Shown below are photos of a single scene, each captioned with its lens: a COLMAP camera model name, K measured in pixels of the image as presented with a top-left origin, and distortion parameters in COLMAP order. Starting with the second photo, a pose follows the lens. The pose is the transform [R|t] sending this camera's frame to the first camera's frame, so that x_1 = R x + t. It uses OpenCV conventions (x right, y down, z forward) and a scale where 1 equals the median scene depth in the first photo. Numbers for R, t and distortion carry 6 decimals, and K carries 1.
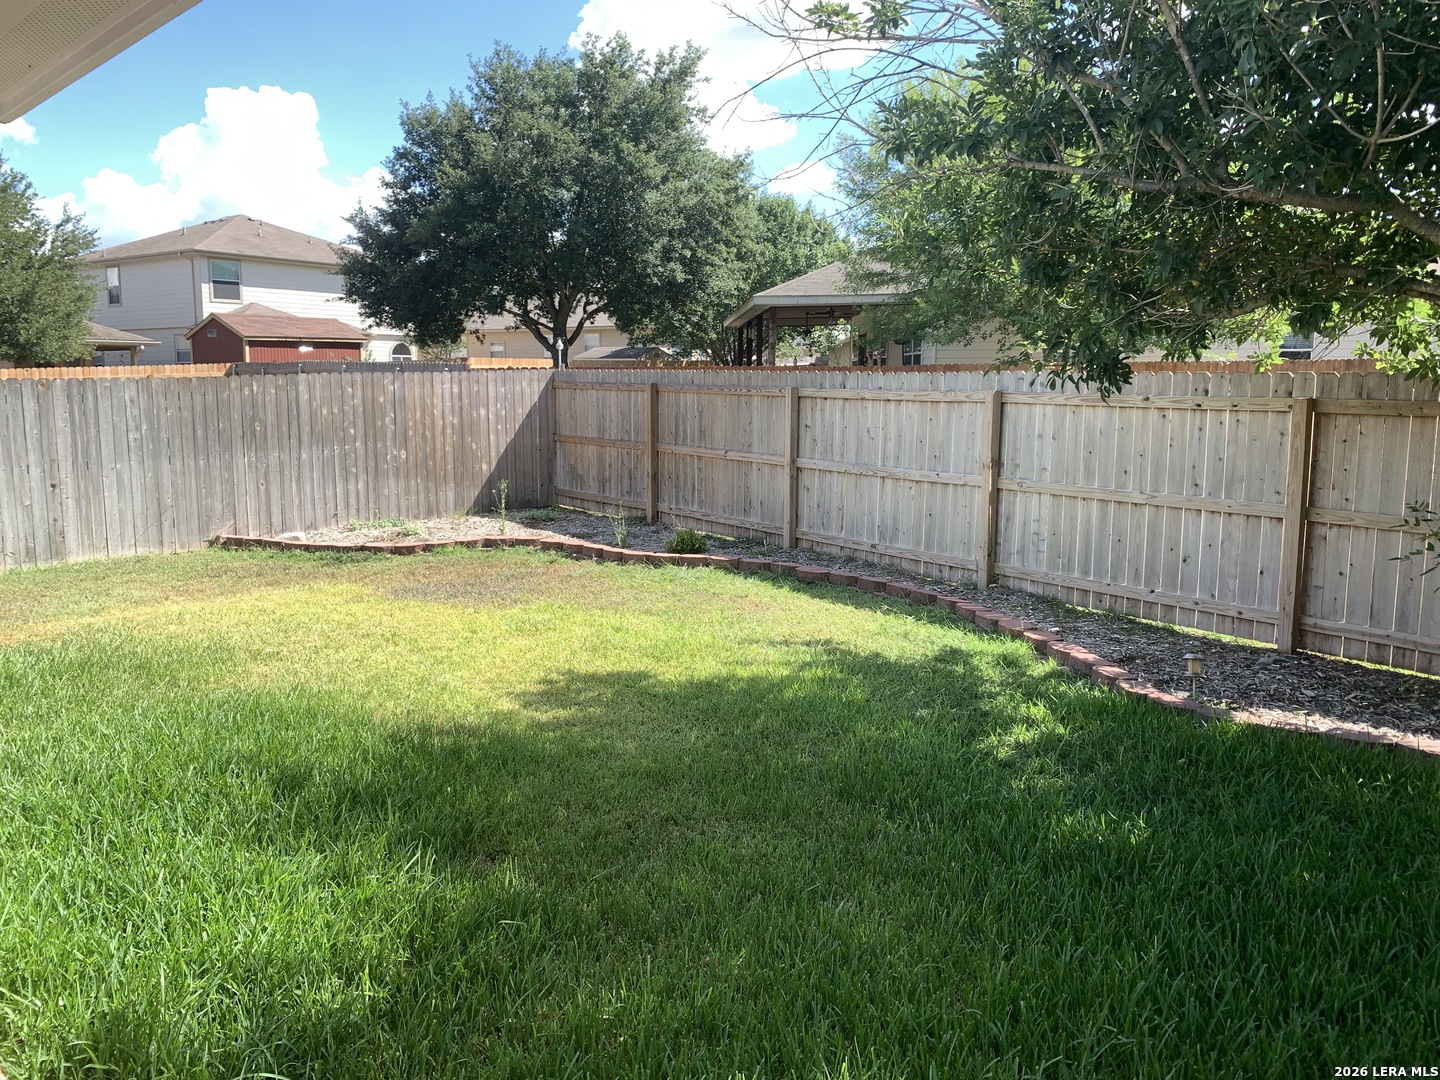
lens RADIAL K [[1111.1, 0, 720.1], [0, 1111.1, 539.7], [0, 0, 1]] dist [0.047558, 0.000732]
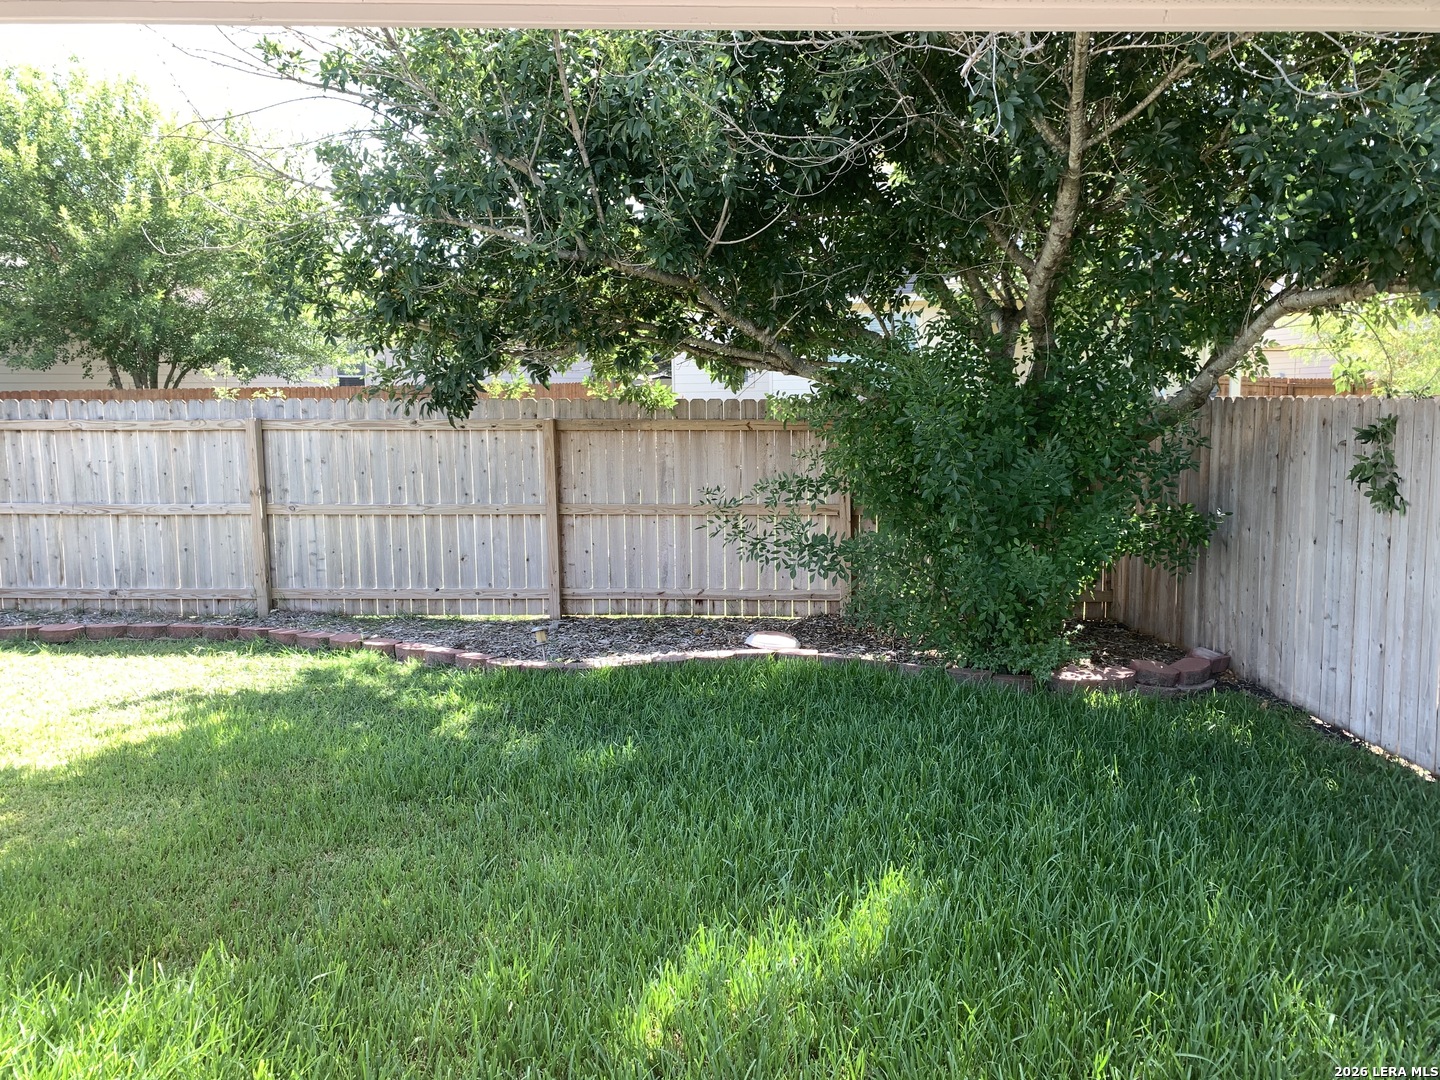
lens RADIAL K [[1111.1, 0, 717.3], [0, 1111.1, 535.0], [0, 0, 1]] dist [0.047558, 0.000732]
pose [[0.640410, -0.105770, 0.760715, -0.278095], [0.125307, 0.991589, 0.032381, -0.009932], [-0.757742, 0.074586, 0.648278, 0.036742]]
